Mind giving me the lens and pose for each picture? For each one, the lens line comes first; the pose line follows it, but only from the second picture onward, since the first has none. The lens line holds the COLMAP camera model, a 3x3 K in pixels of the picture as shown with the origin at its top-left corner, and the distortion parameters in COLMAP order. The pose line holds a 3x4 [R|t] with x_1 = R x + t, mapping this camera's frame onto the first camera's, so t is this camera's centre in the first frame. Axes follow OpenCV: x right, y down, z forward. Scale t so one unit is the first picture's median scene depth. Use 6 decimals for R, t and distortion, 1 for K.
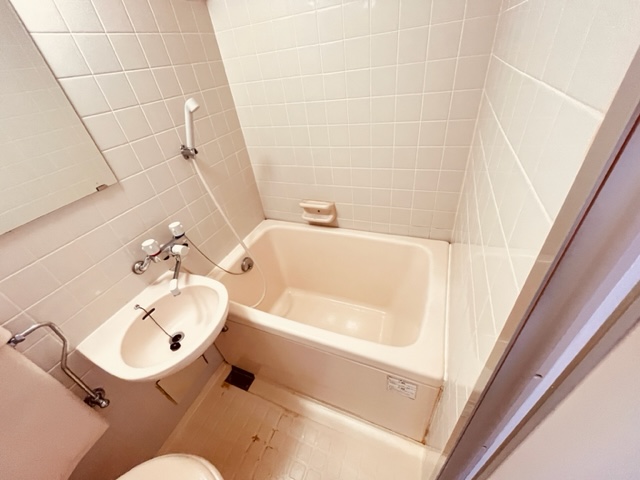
lens RADIAL K [[258.4, 0, 319.0], [0, 258.4, 238.4], [0, 0, 1]] dist [-0.002607, 0.000123]
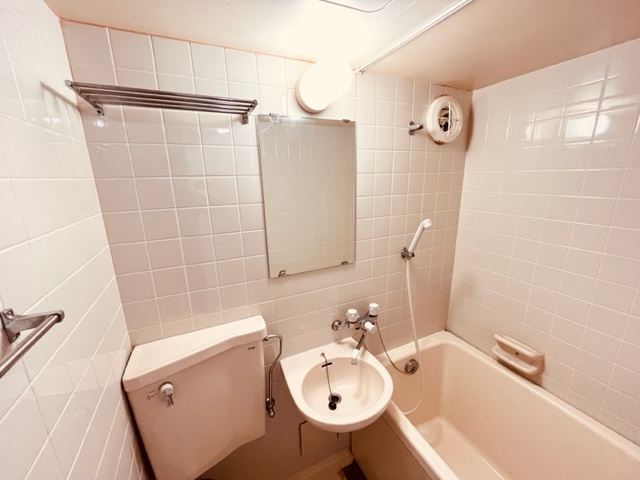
lens RADIAL K [[258.4, 0, 318.8], [0, 258.4, 239.1], [0, 0, 1]] dist [-0.002607, 0.000123]
pose [[0.740155, 0.262441, -0.619109, -0.077589], [-0.444302, 0.881958, -0.157307, -0.020281], [0.504745, 0.391502, 0.769389, -0.167156]]
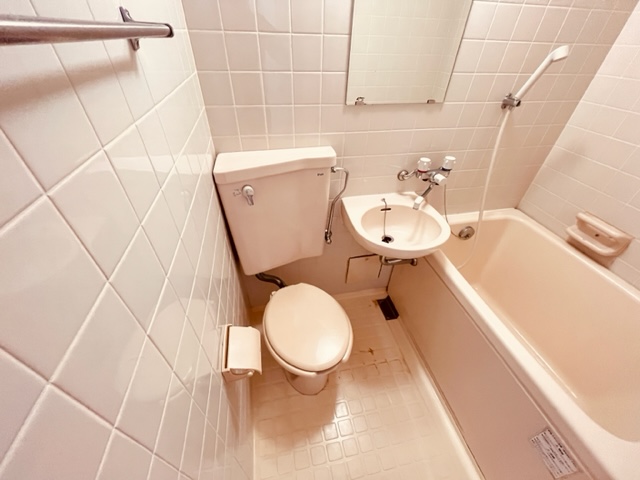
lens RADIAL K [[258.4, 0, 319.5], [0, 258.4, 239.7], [0, 0, 1]] dist [-0.002607, 0.000123]
pose [[0.565057, 0.615479, -0.549451, -0.051688], [-0.555177, 0.776277, 0.298617, 0.183126], [0.610319, 0.136306, 0.780340, -0.142741]]
